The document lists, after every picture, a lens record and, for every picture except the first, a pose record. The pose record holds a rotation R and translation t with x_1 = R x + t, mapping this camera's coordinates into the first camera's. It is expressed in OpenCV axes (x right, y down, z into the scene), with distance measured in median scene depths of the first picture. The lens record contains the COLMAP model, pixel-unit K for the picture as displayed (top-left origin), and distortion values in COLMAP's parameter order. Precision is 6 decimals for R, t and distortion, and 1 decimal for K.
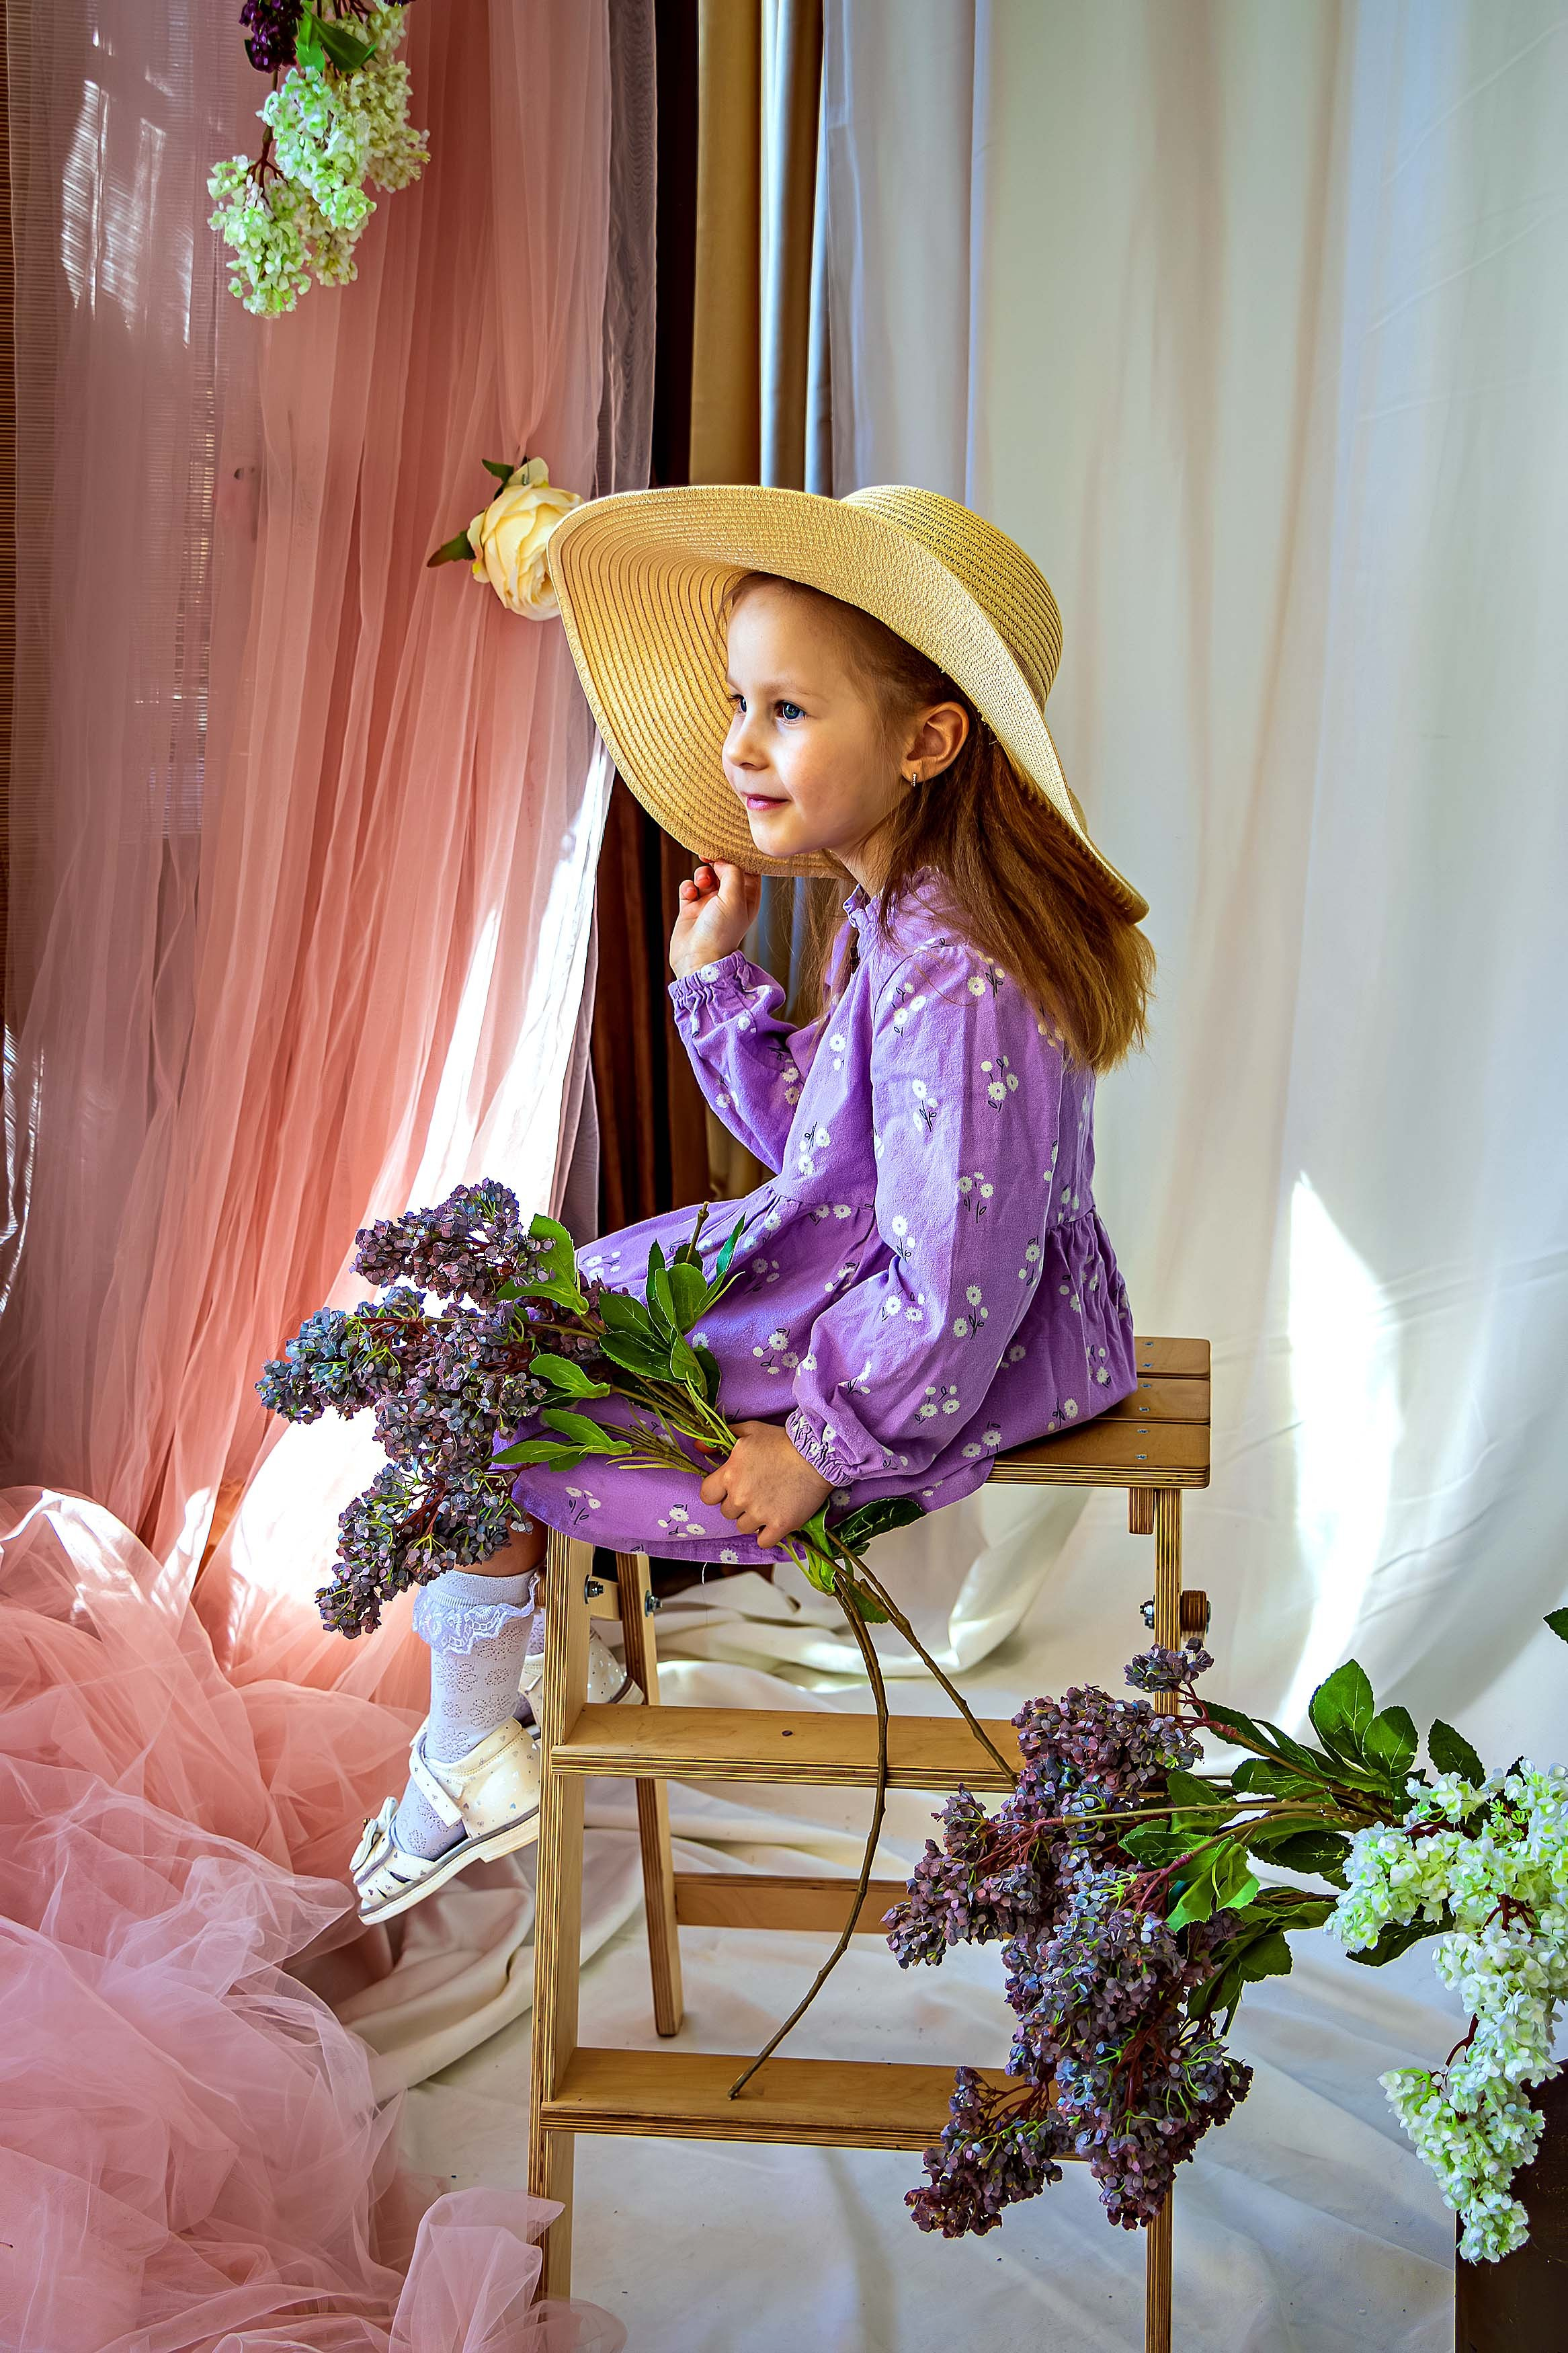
lens RADIAL K [[3516.3, 0, 784.0], [0, 3516.3, 1176.5], [0, 0, 1]] dist [-0.012279, 0.709240]
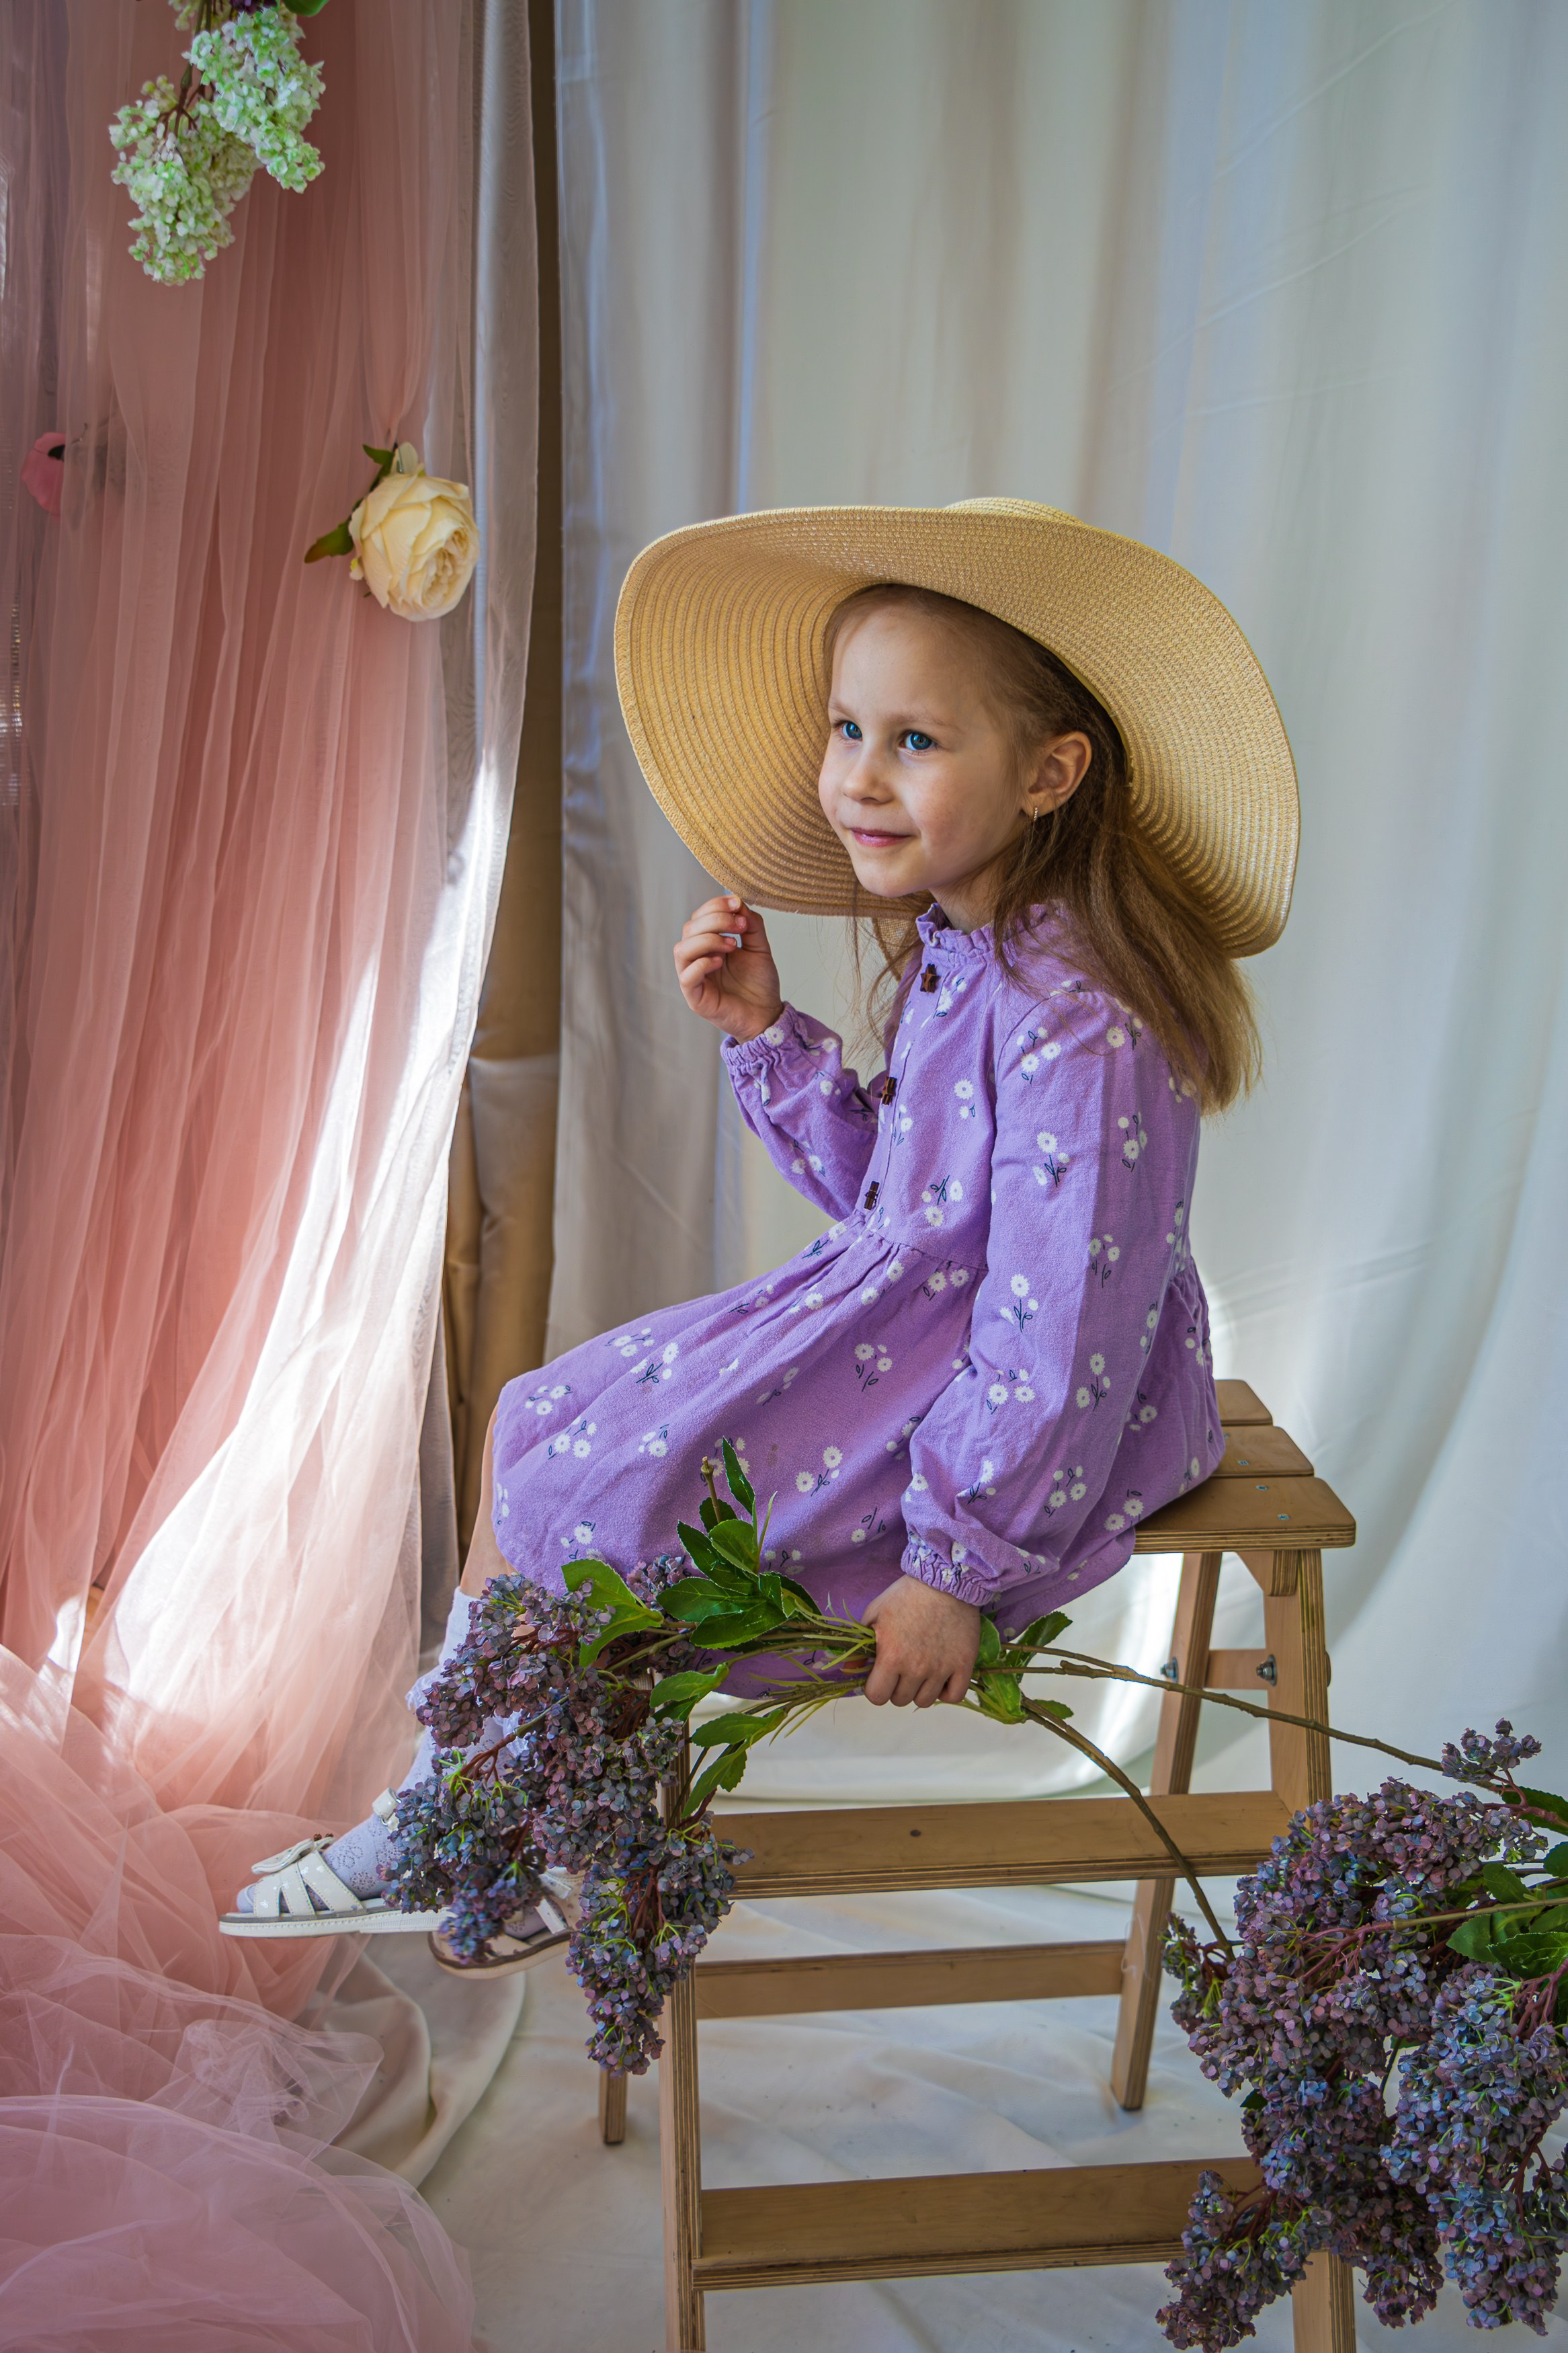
lens RADIAL K [[3508.8, 0, 844.0], [0, 3508.8, 1176.6], [0, 0, 1]] dist [-0.025721, 0.705524]
pose [[0.960773, -0.039805, 0.274465, -0.271411], [0.033999, 0.999087, 0.025883, -0.041946], [-0.275245, -0.015536, 0.961249, 0.112189]]
